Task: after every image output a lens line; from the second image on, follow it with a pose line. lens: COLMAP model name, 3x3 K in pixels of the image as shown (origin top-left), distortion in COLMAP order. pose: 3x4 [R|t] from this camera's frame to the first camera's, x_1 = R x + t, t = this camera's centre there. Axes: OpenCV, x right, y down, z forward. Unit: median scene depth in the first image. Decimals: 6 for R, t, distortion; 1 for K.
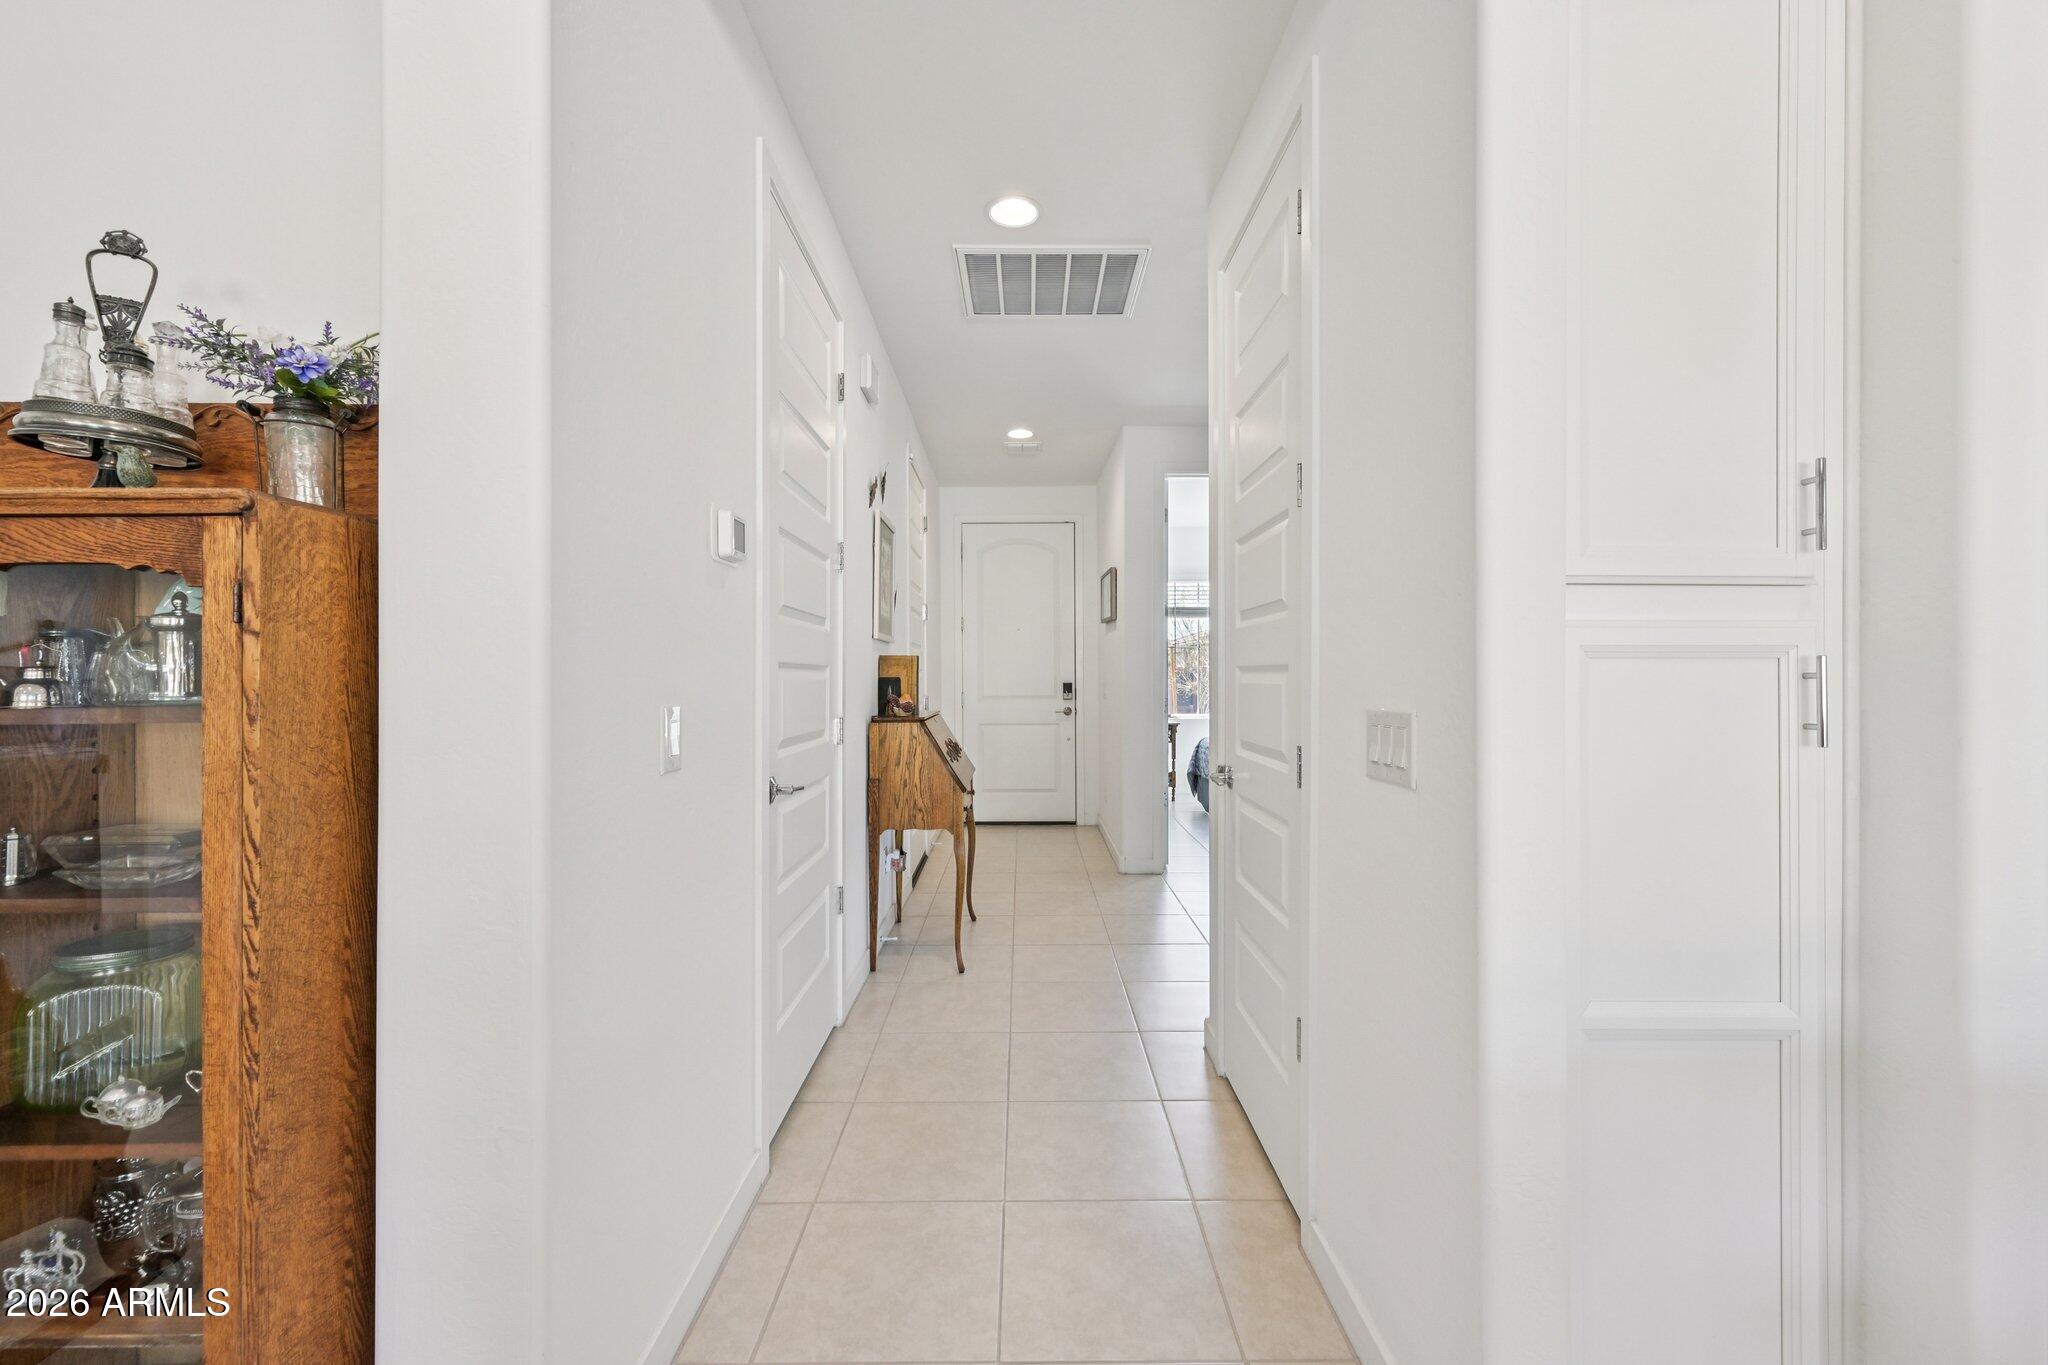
lens RADIAL K [[807.3, 0, 1027.5], [0, 807.3, 678.6], [0, 0, 1]] dist [-0.001621, 0.000442]
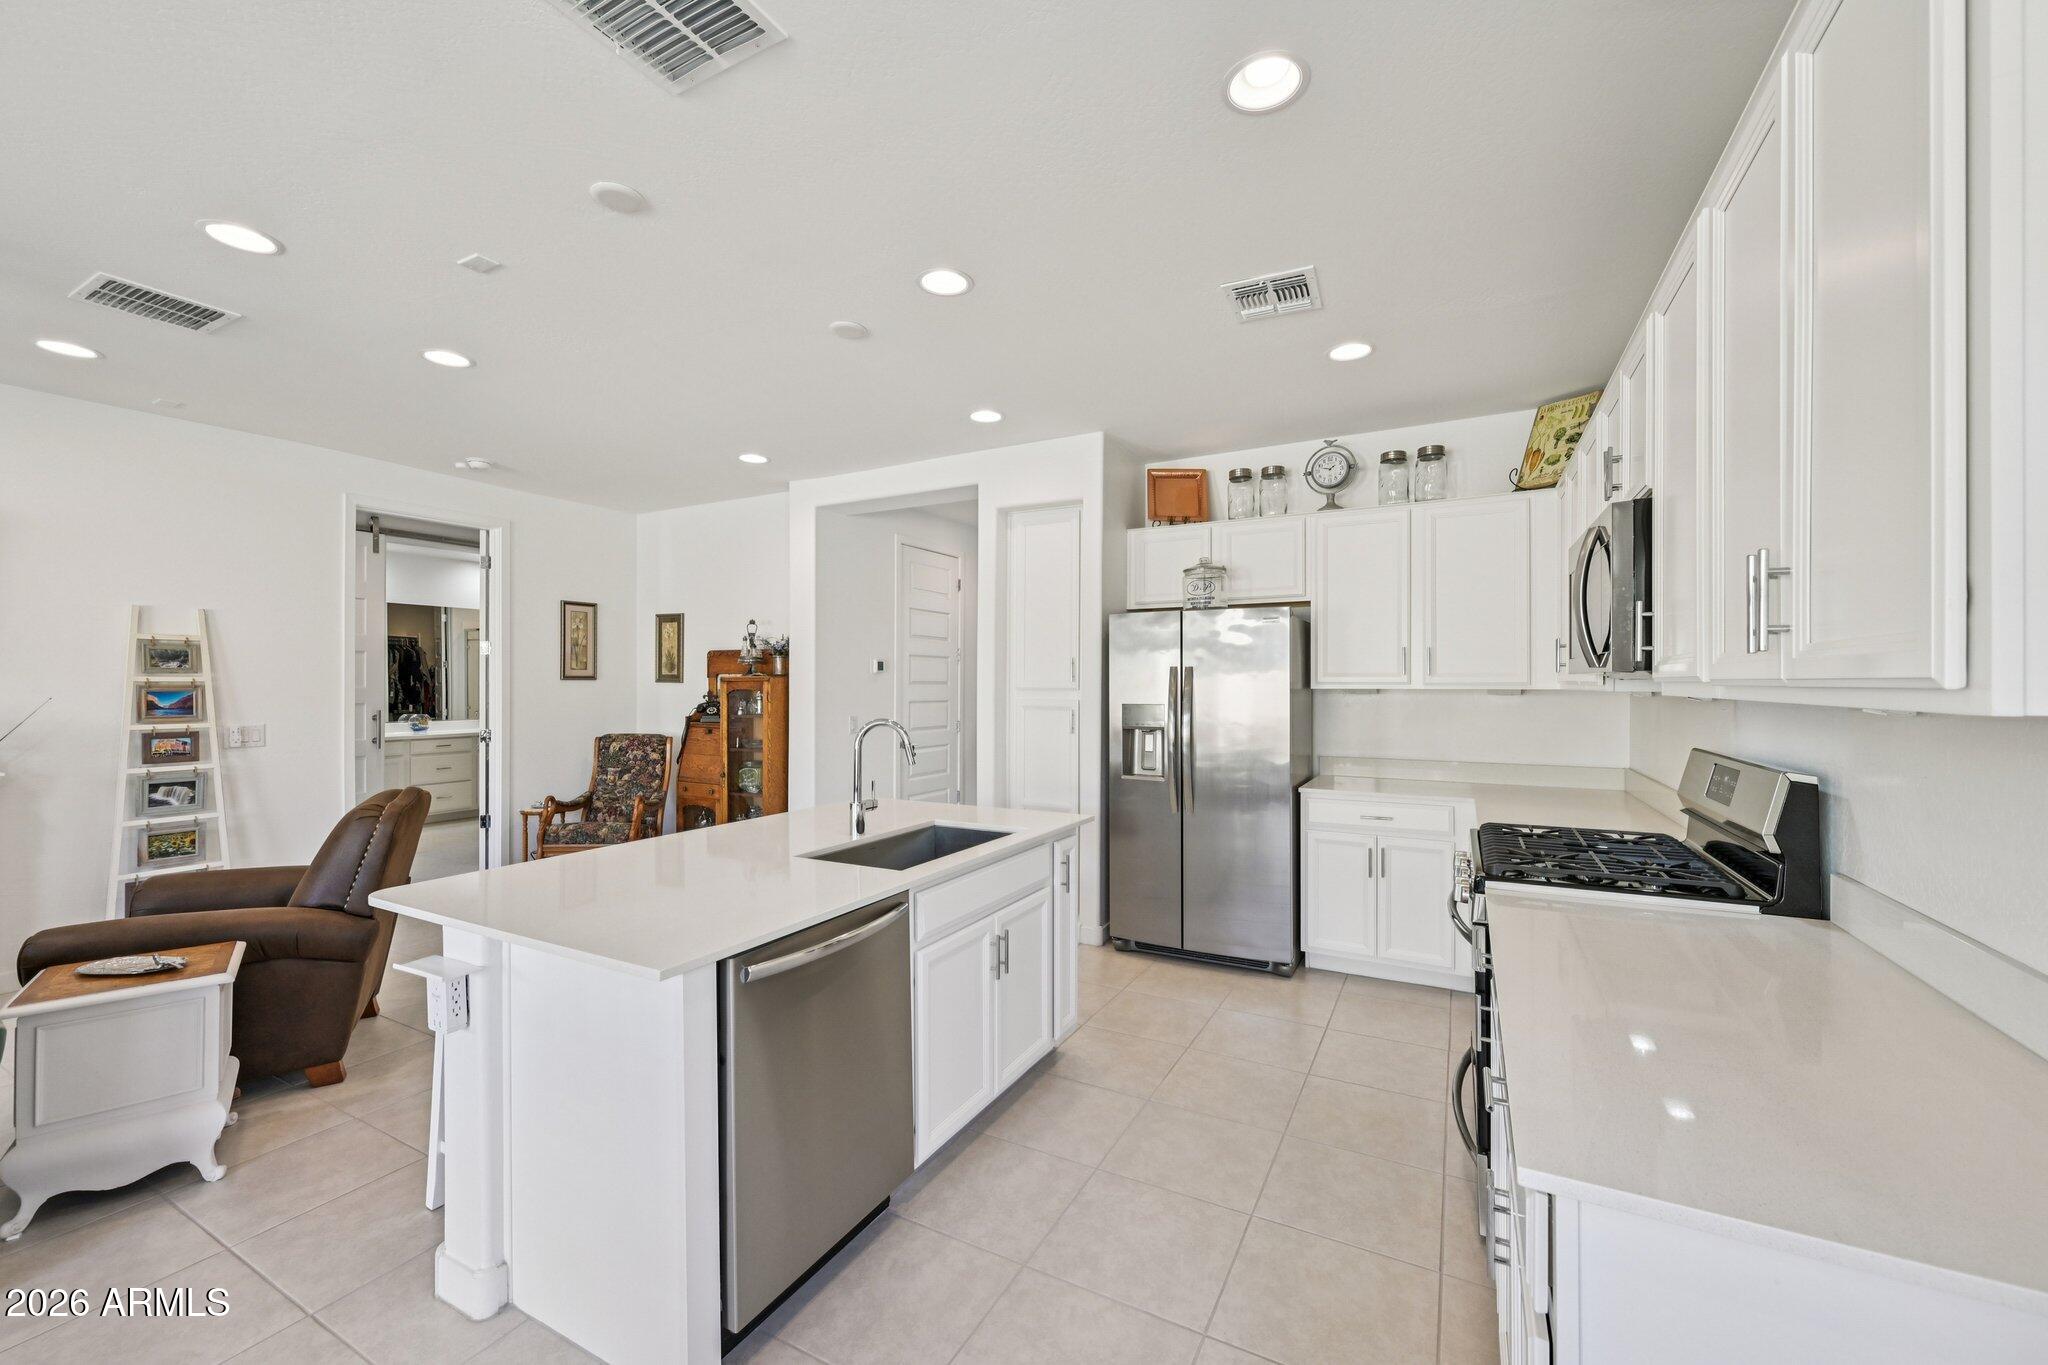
lens RADIAL K [[807.3, 0, 1022.3], [0, 807.3, 679.9], [0, 0, 1]] dist [-0.001621, 0.000442]
pose [[0.876053, 0.000048, -0.482216, 0.915385], [-0.002859, 0.999983, -0.005095, -0.052930], [0.482207, 0.005842, 0.876038, -0.854526]]
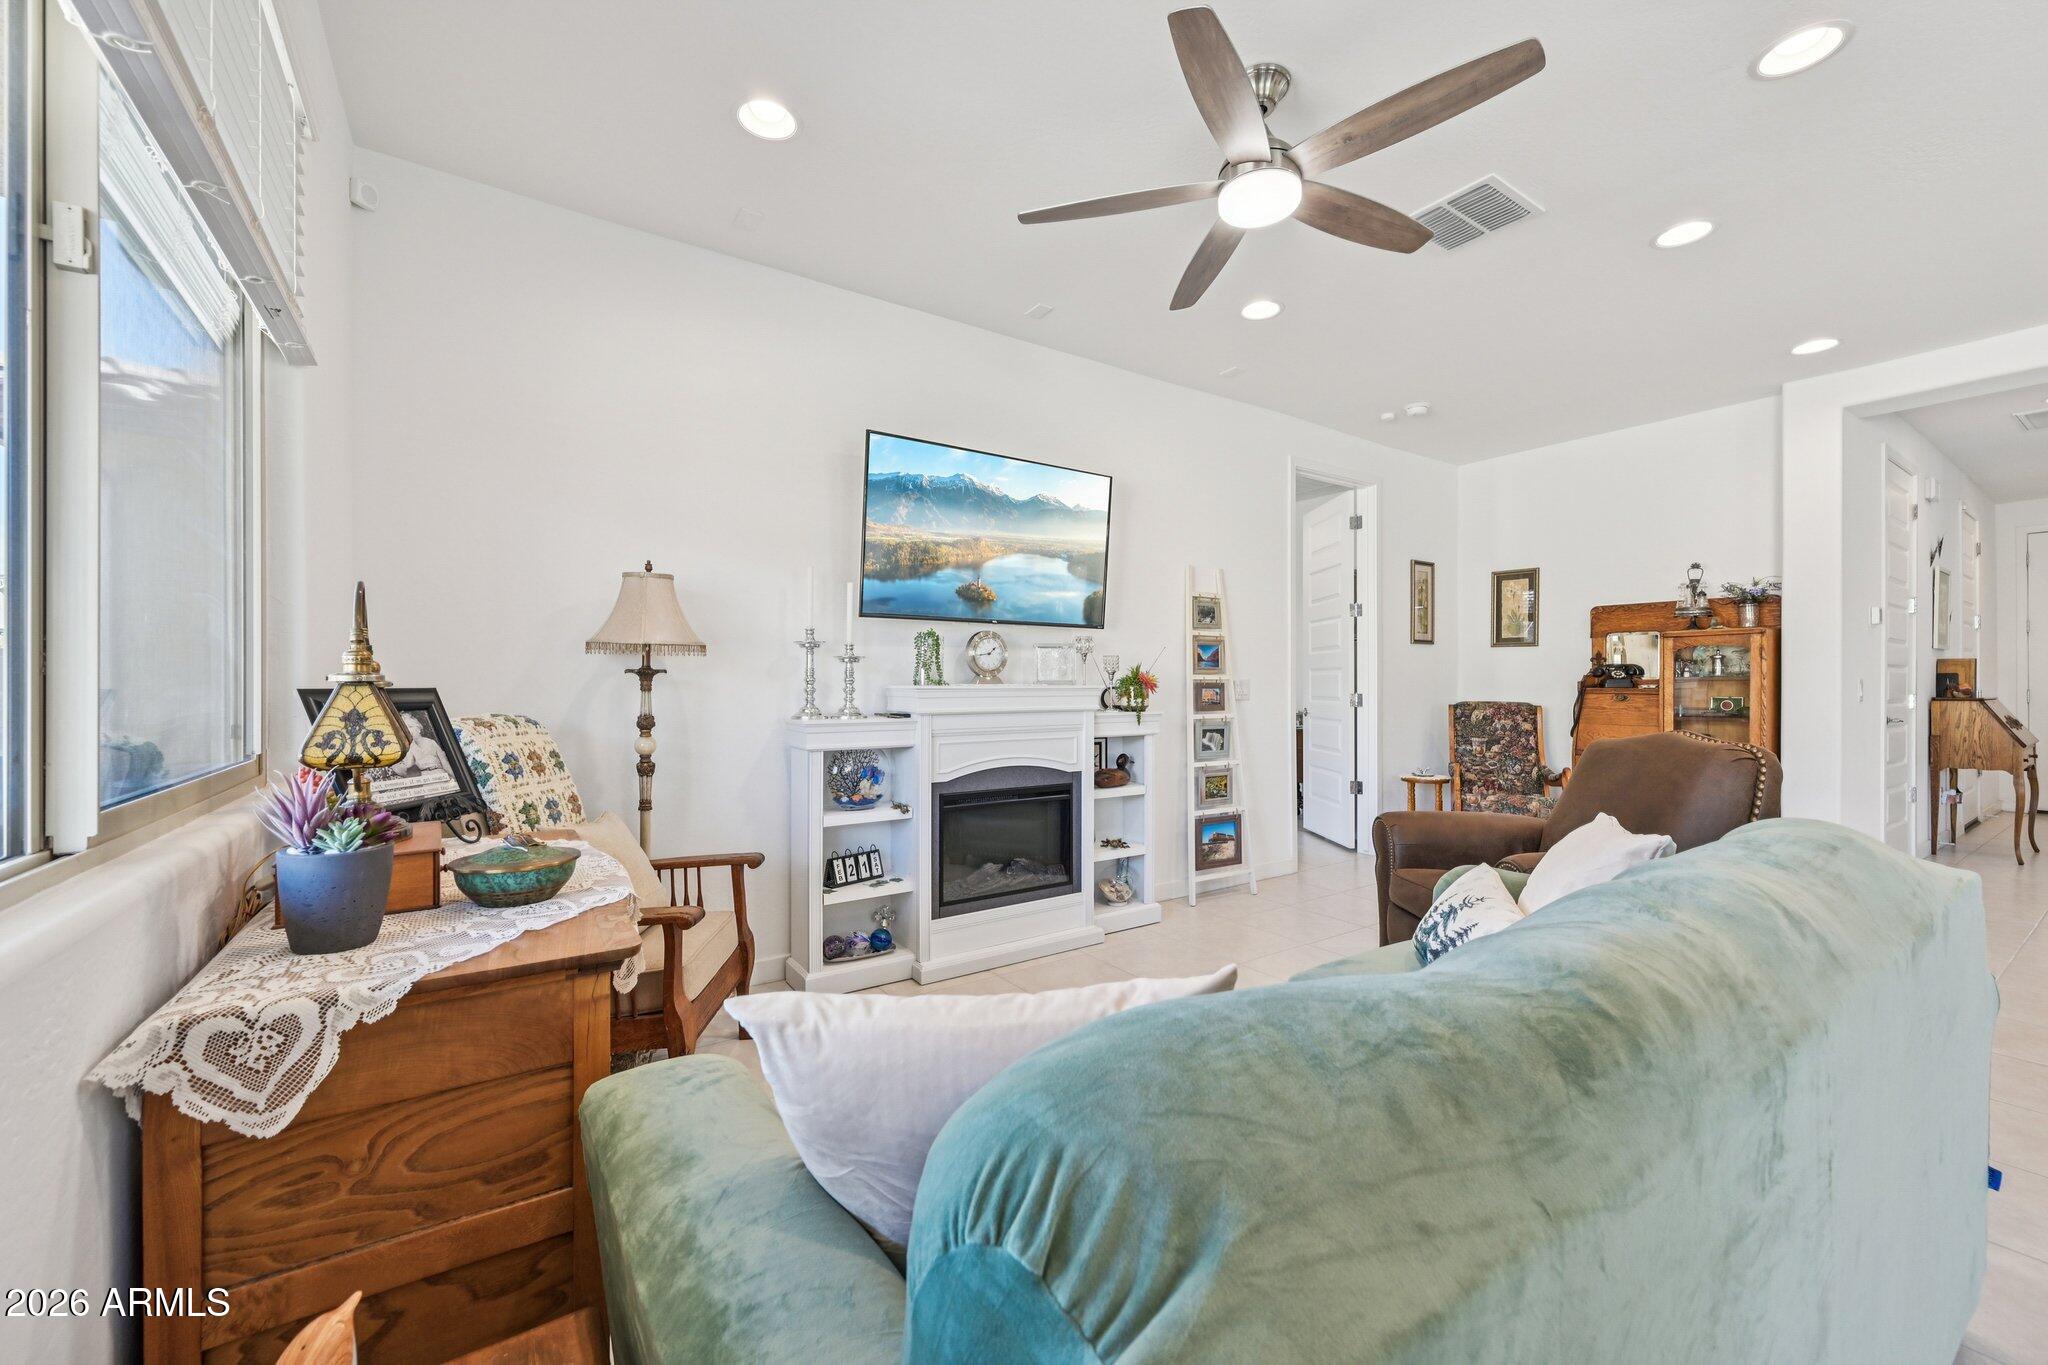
lens RADIAL K [[807.3, 0, 1027.0], [0, 807.3, 681.8], [0, 0, 1]] dist [-0.001621, 0.000442]
pose [[0.556409, 0.000381, -0.830909, 0.135568], [-0.002903, 0.999995, -0.001486, 0.023885], [0.830904, 0.003239, 0.556407, -1.377108]]
